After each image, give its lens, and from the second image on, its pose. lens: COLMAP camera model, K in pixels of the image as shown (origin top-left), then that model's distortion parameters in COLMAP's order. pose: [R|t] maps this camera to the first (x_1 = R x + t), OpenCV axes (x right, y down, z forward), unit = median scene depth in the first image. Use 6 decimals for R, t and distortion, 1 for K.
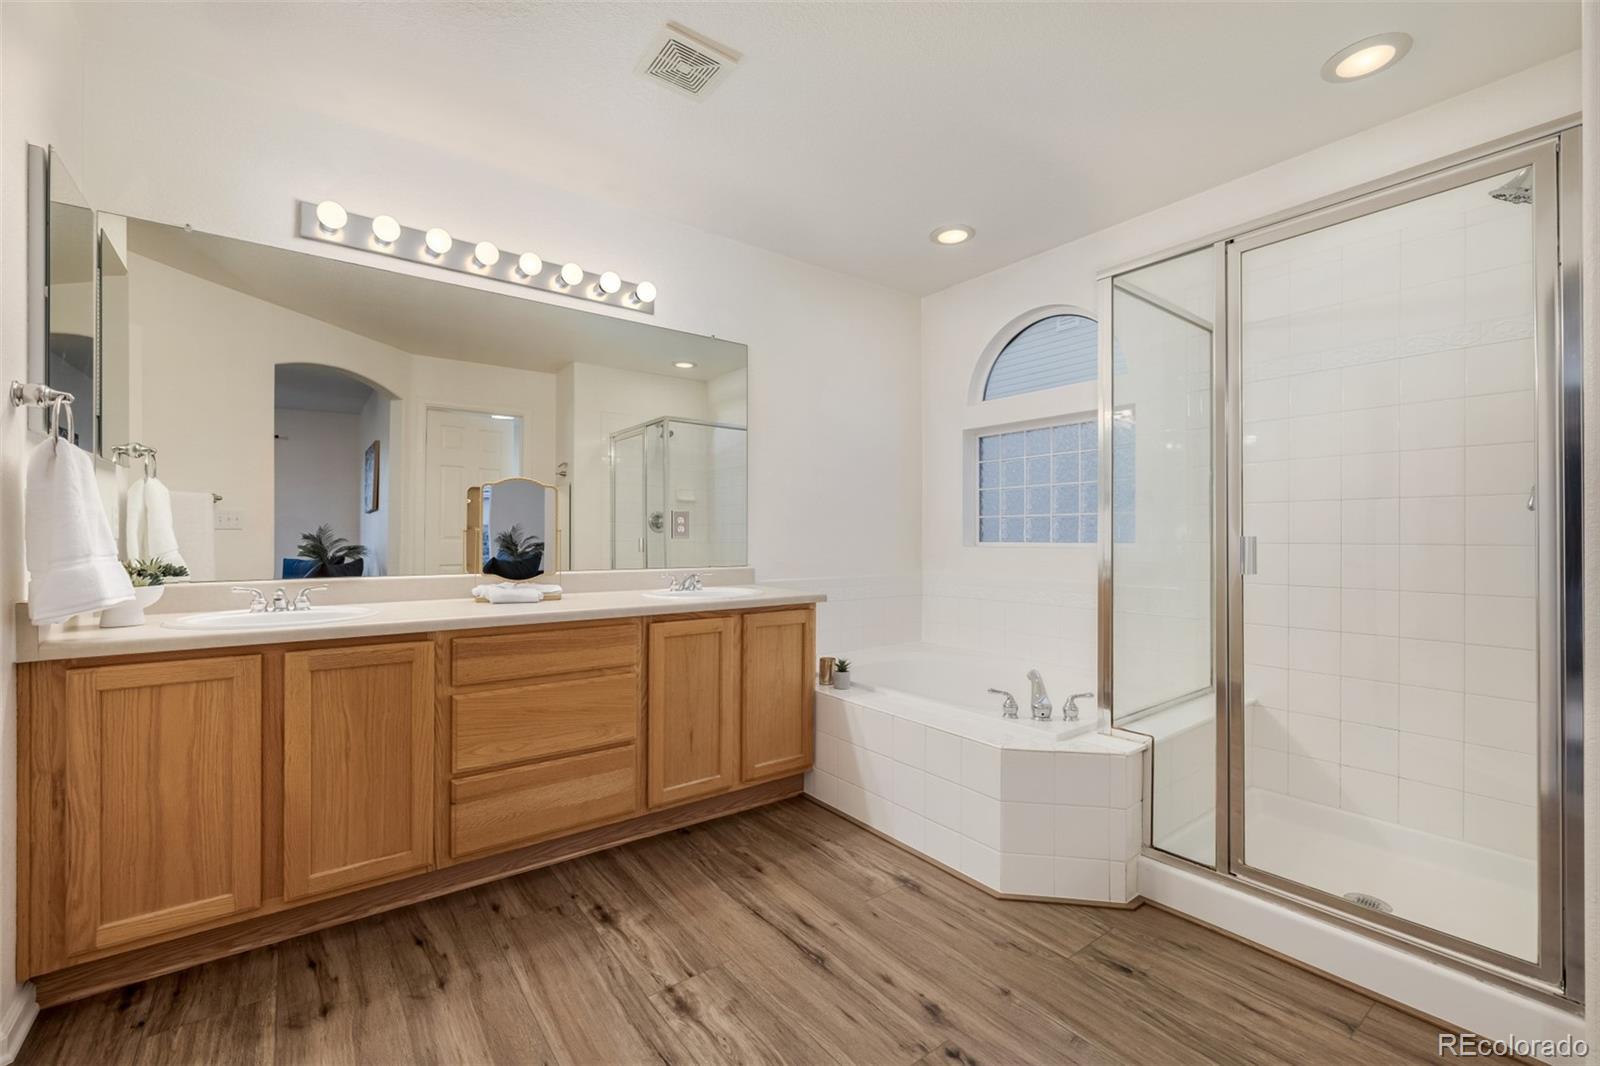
lens RADIAL K [[637.5, 0, 794.8], [0, 637.5, 532.9], [0, 0, 1]] dist [-0.003943, -0.000265]
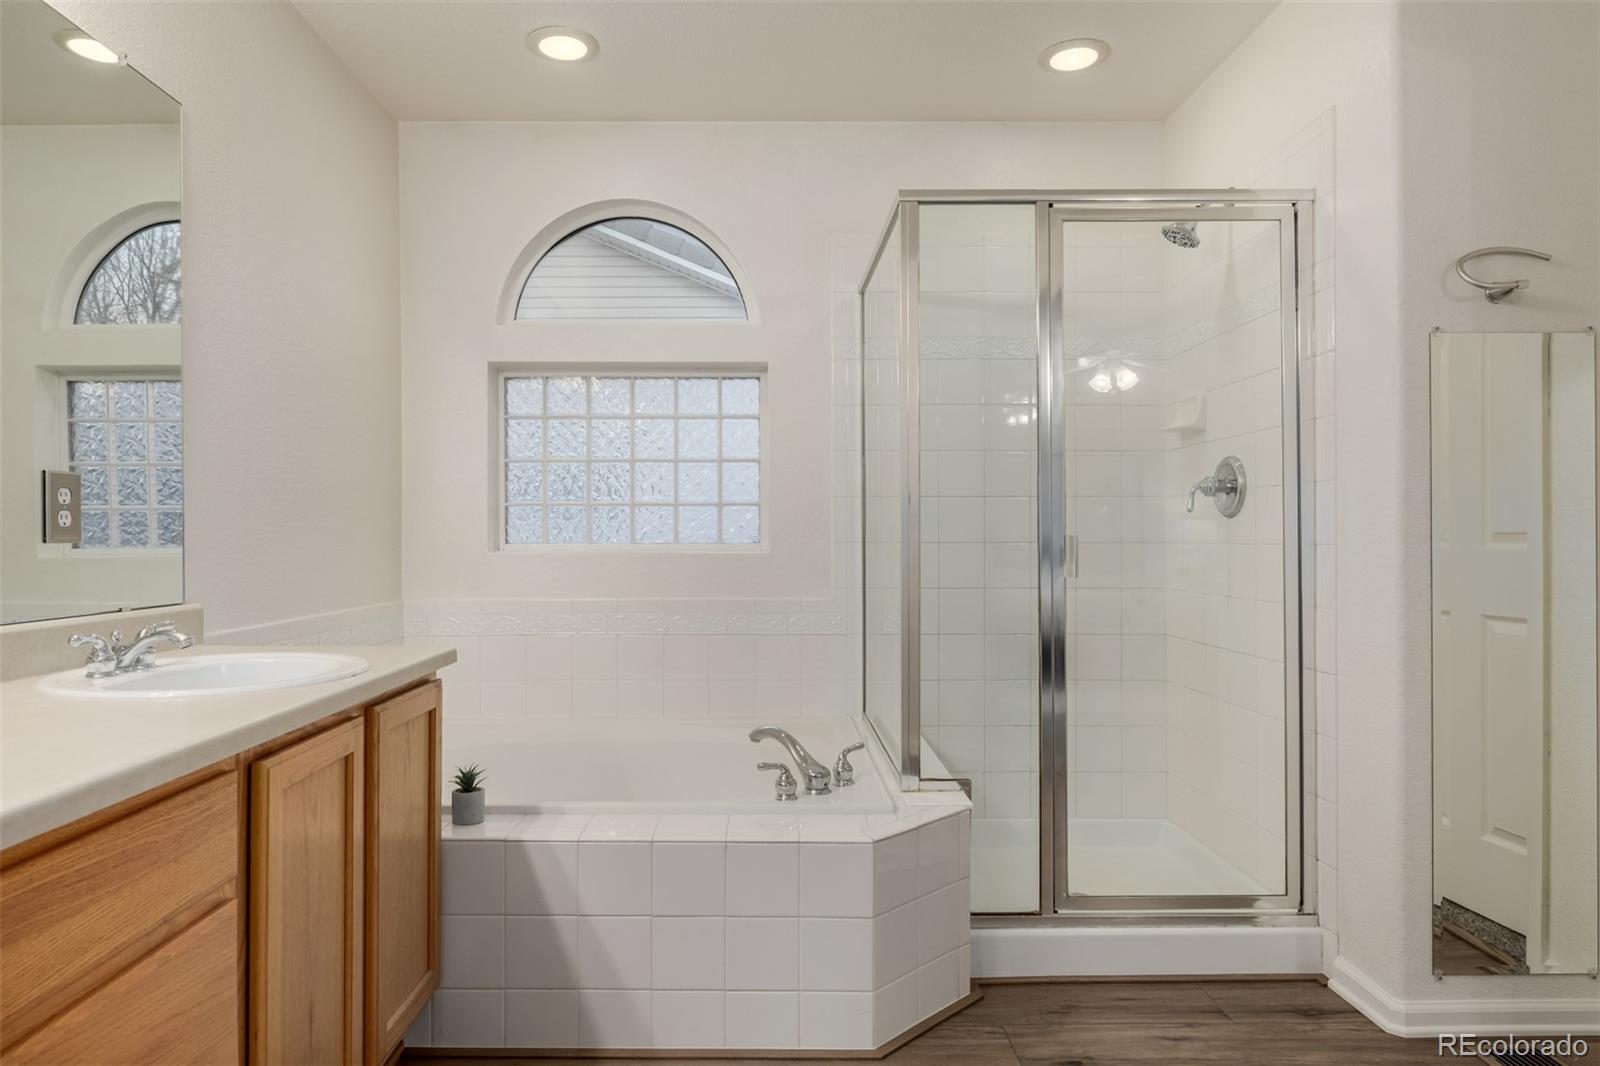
lens RADIAL K [[930.2, 0, 797.4], [0, 930.2, 533.5], [0, 0, 1]] dist [0.000750, 0.000438]
pose [[0.613683, 0.000988, 0.789552, -0.472432], [-0.001835, 0.999998, 0.000175, 0.002639], [-0.789551, -0.001556, 0.613683, 0.397856]]
